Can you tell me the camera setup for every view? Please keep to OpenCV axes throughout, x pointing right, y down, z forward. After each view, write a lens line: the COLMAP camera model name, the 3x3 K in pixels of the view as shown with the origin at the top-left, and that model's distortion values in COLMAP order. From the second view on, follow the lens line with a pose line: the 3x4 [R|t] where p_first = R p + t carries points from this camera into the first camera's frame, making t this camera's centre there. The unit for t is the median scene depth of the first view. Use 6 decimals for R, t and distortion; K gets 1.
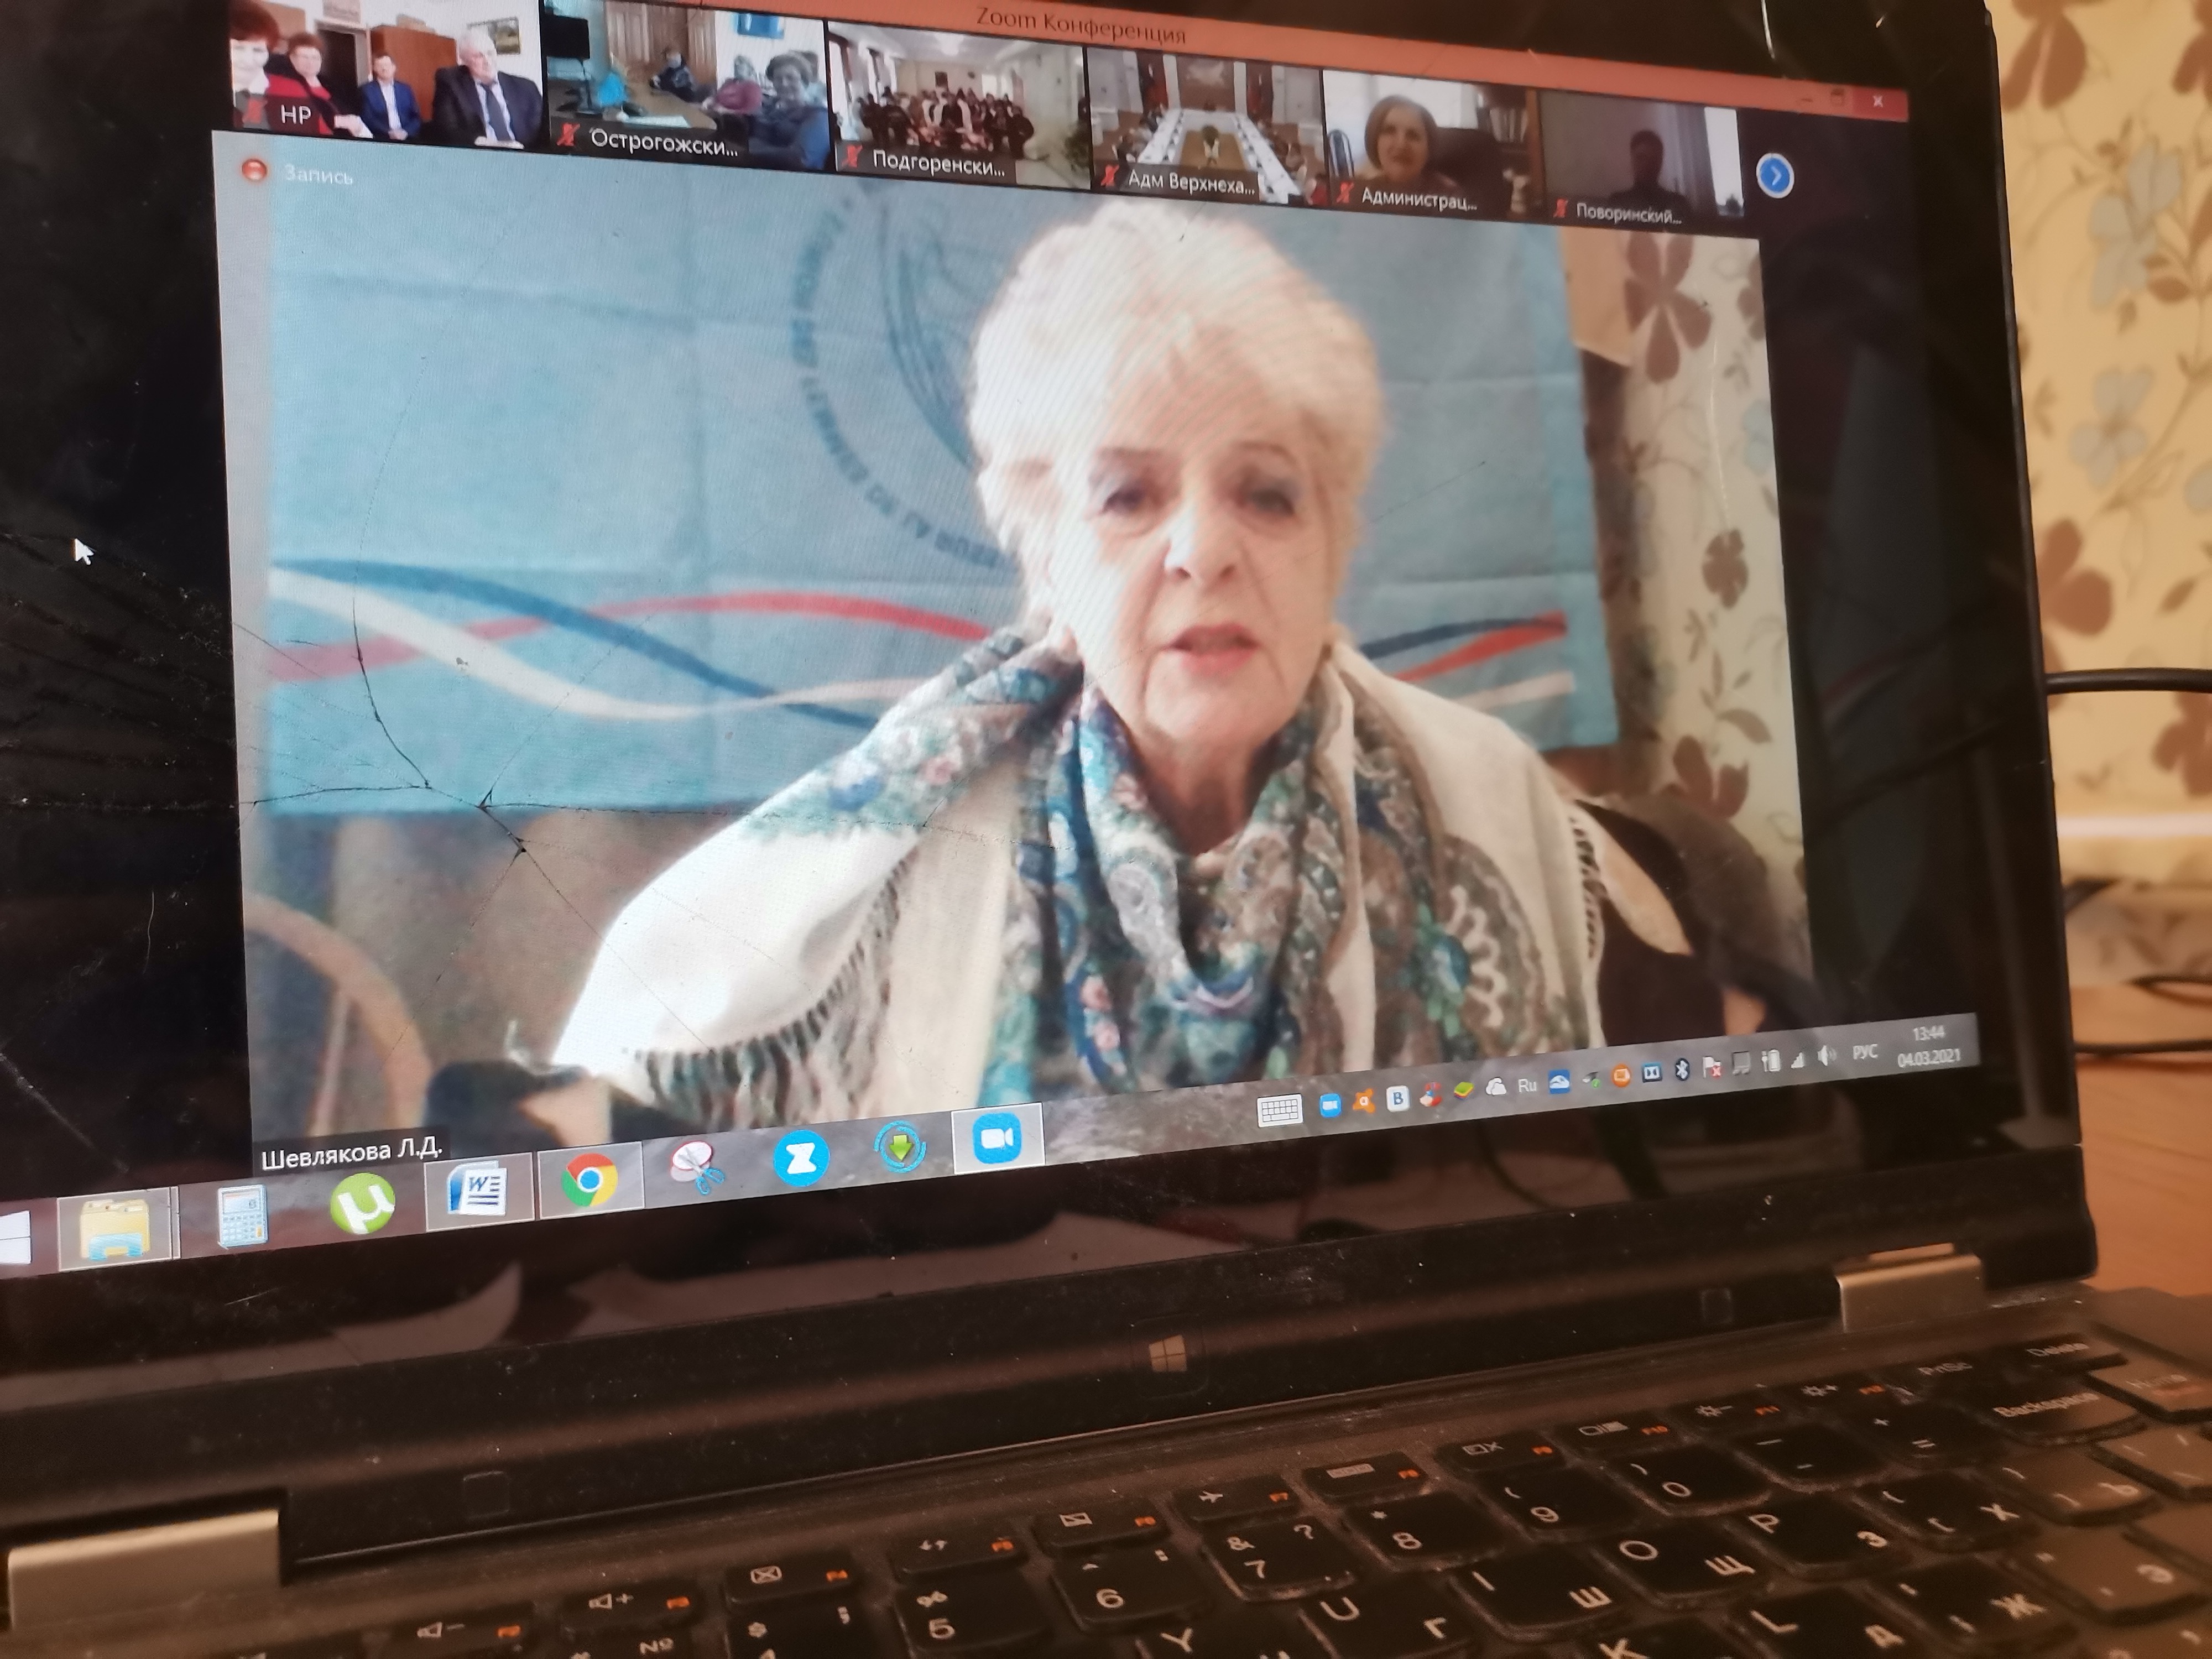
lens RADIAL K [[1737.2, 0, 1105.2], [0, 1737.2, 824.7], [0, 0, 1]] dist [0.007706, -0.007081]
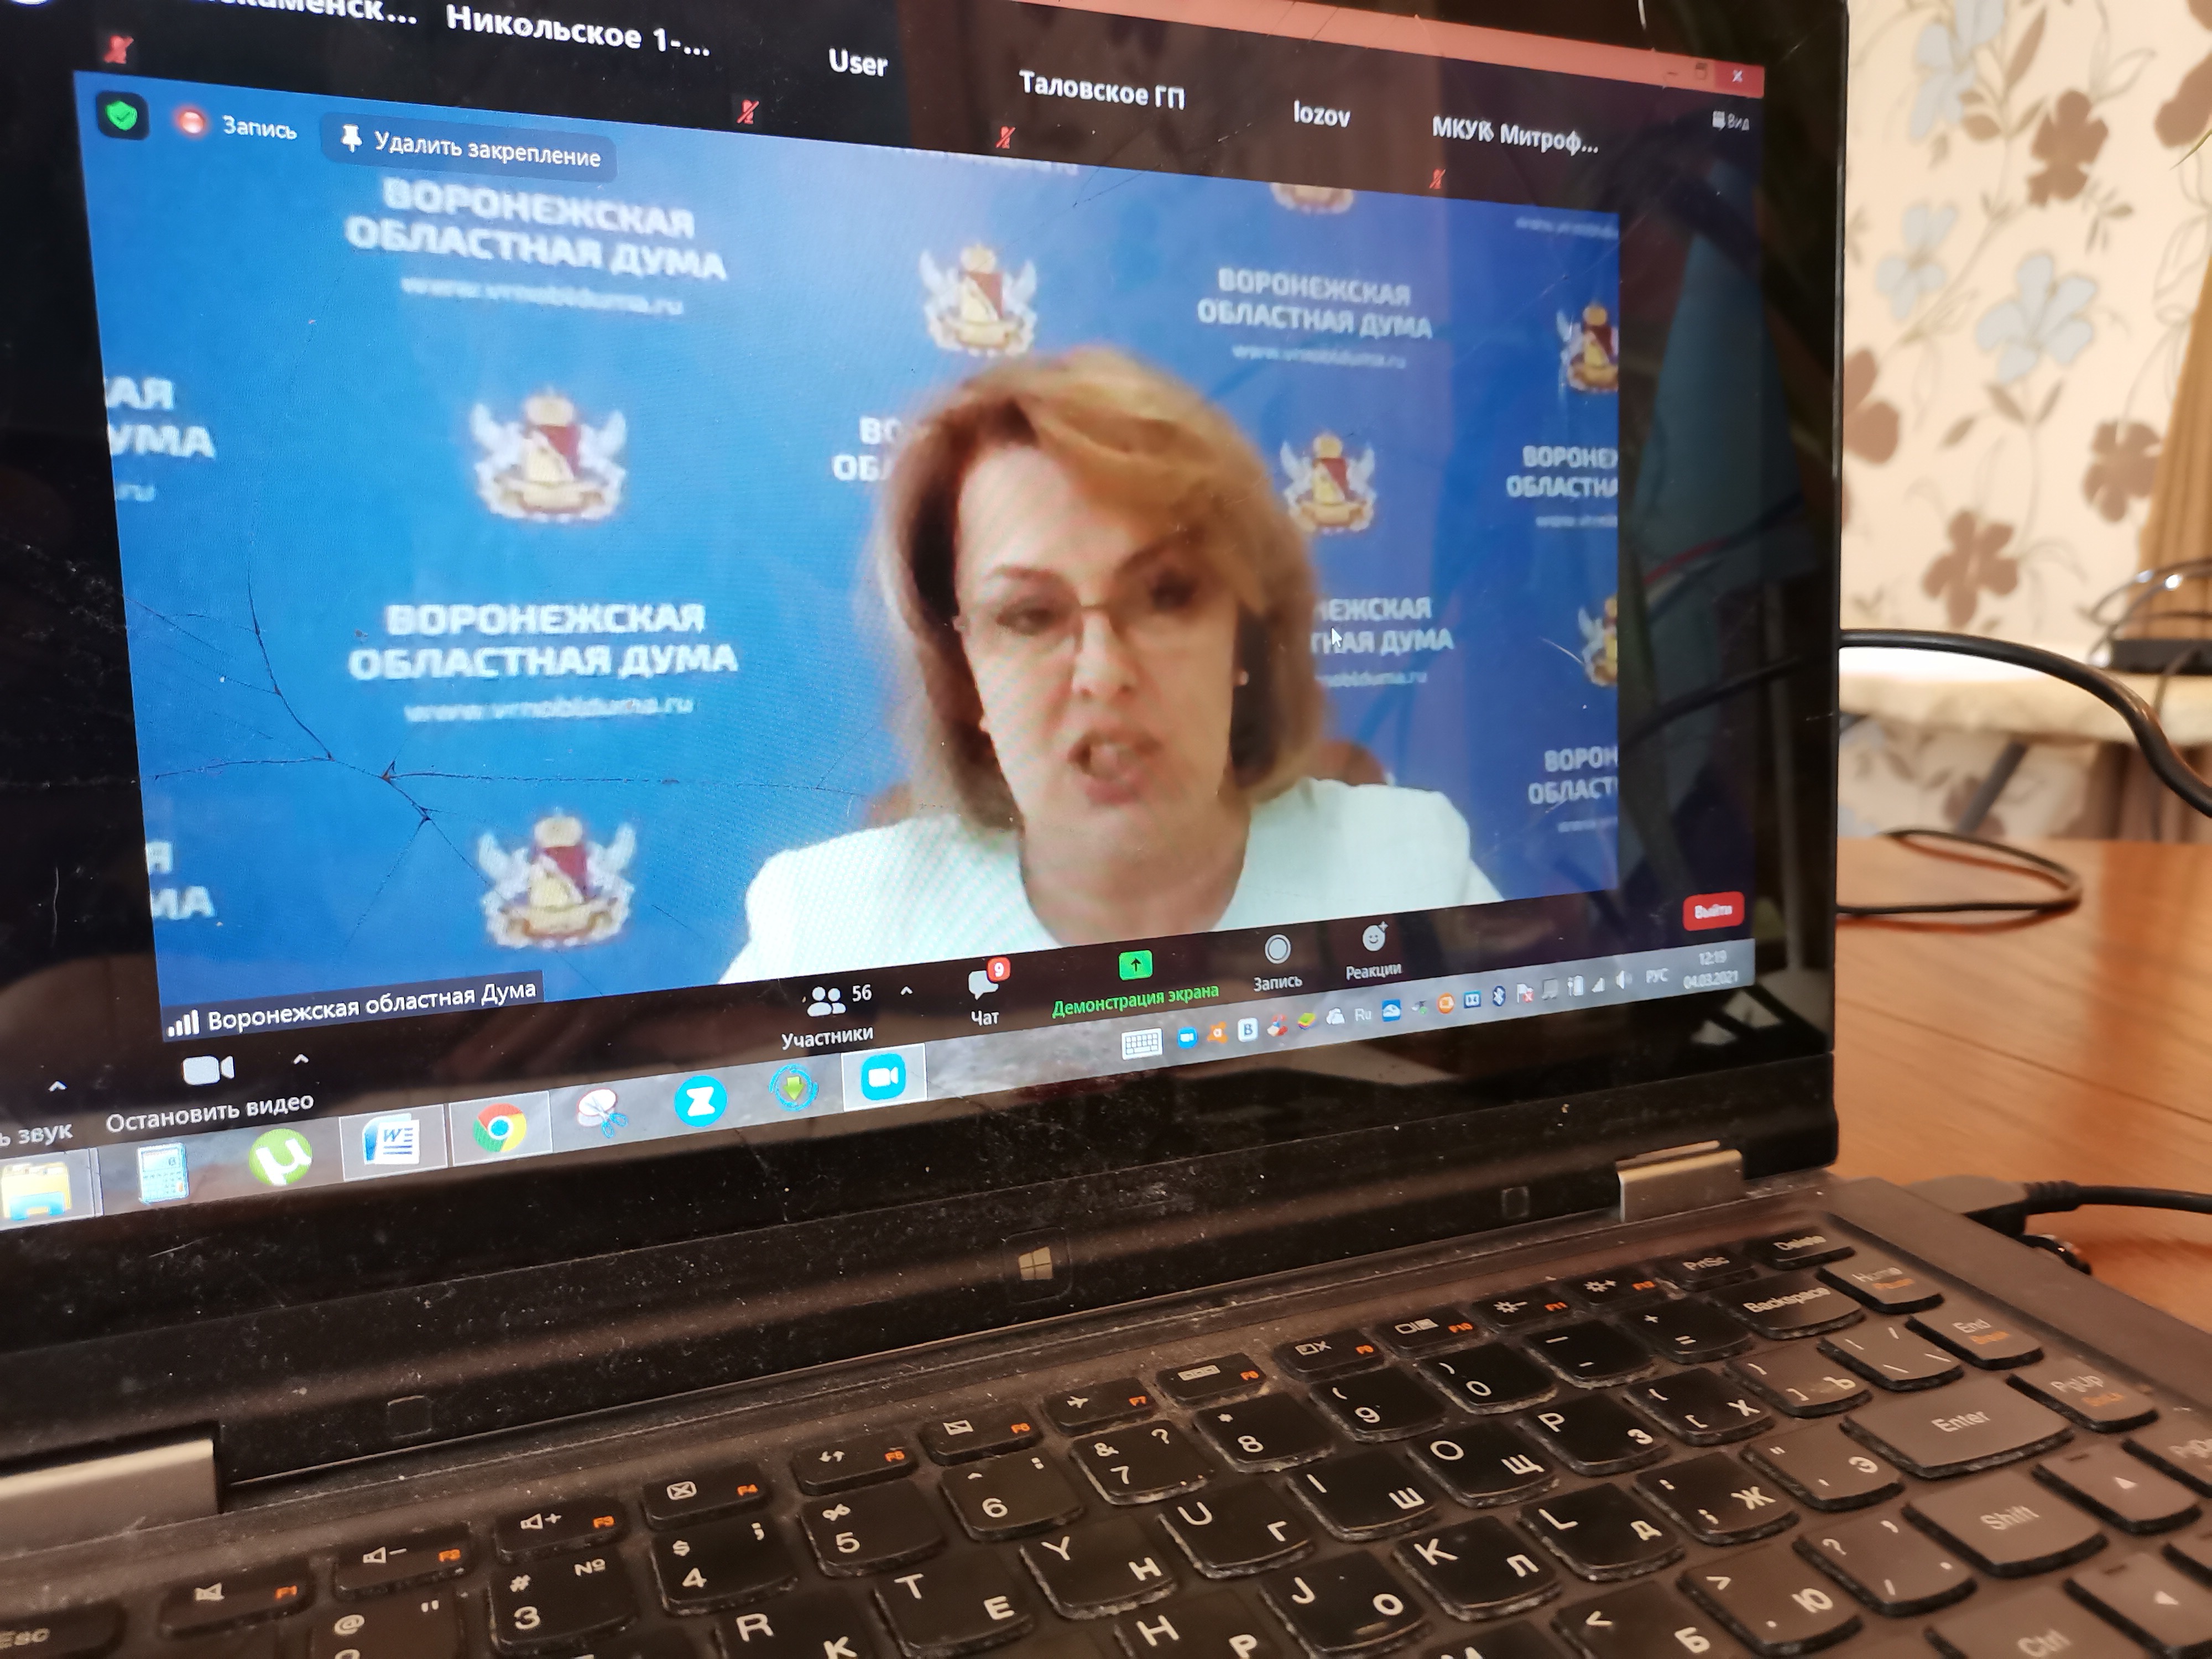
lens RADIAL K [[1730.7, 0, 1113.0], [0, 1730.7, 827.3], [0, 0, 1]] dist [0.016829, -0.017963]
pose [[0.993322, 0.015905, 0.114272, -0.048086], [-0.031453, 0.990267, 0.135578, -0.128228], [-0.111004, -0.138267, 0.984155, -0.053986]]
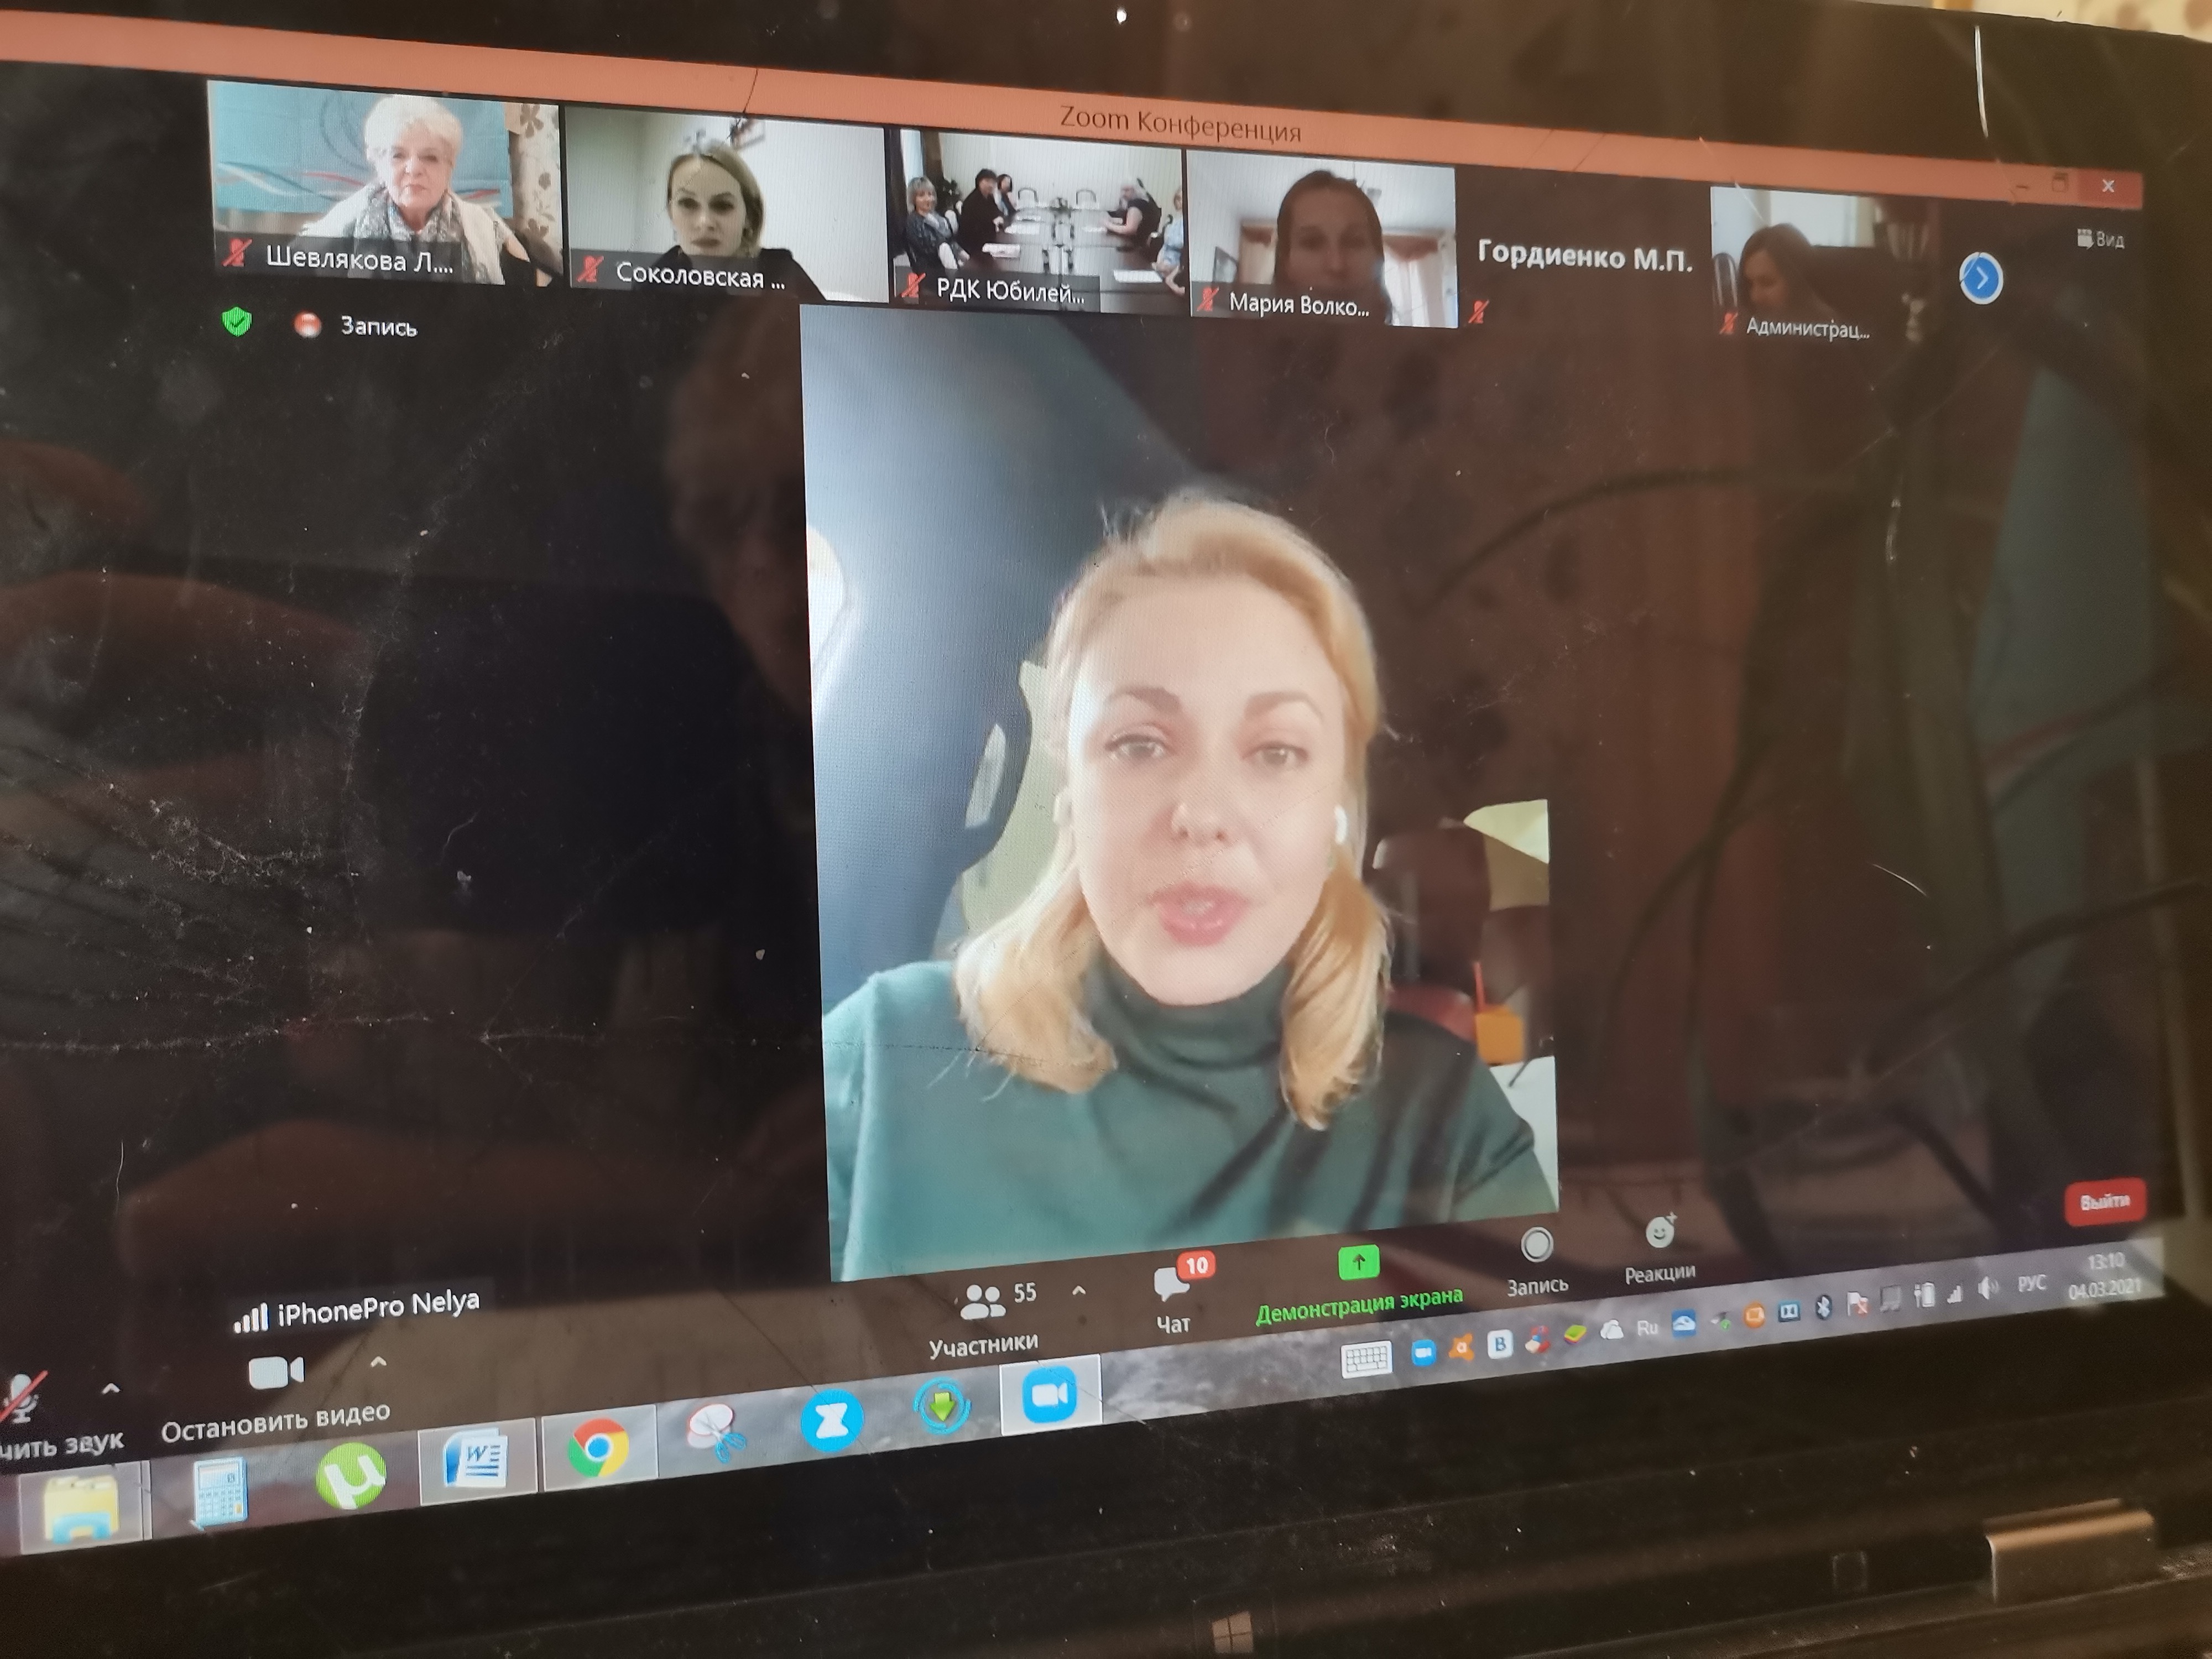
lens RADIAL K [[1737.2, 0, 1105.2], [0, 1737.2, 824.7], [0, 0, 1]] dist [0.007706, -0.007081]
pose [[0.998091, 0.029439, -0.054291, 0.006842], [-0.026458, 0.998145, 0.054840, -0.171928], [0.055805, -0.053299, 0.997018, 0.123106]]
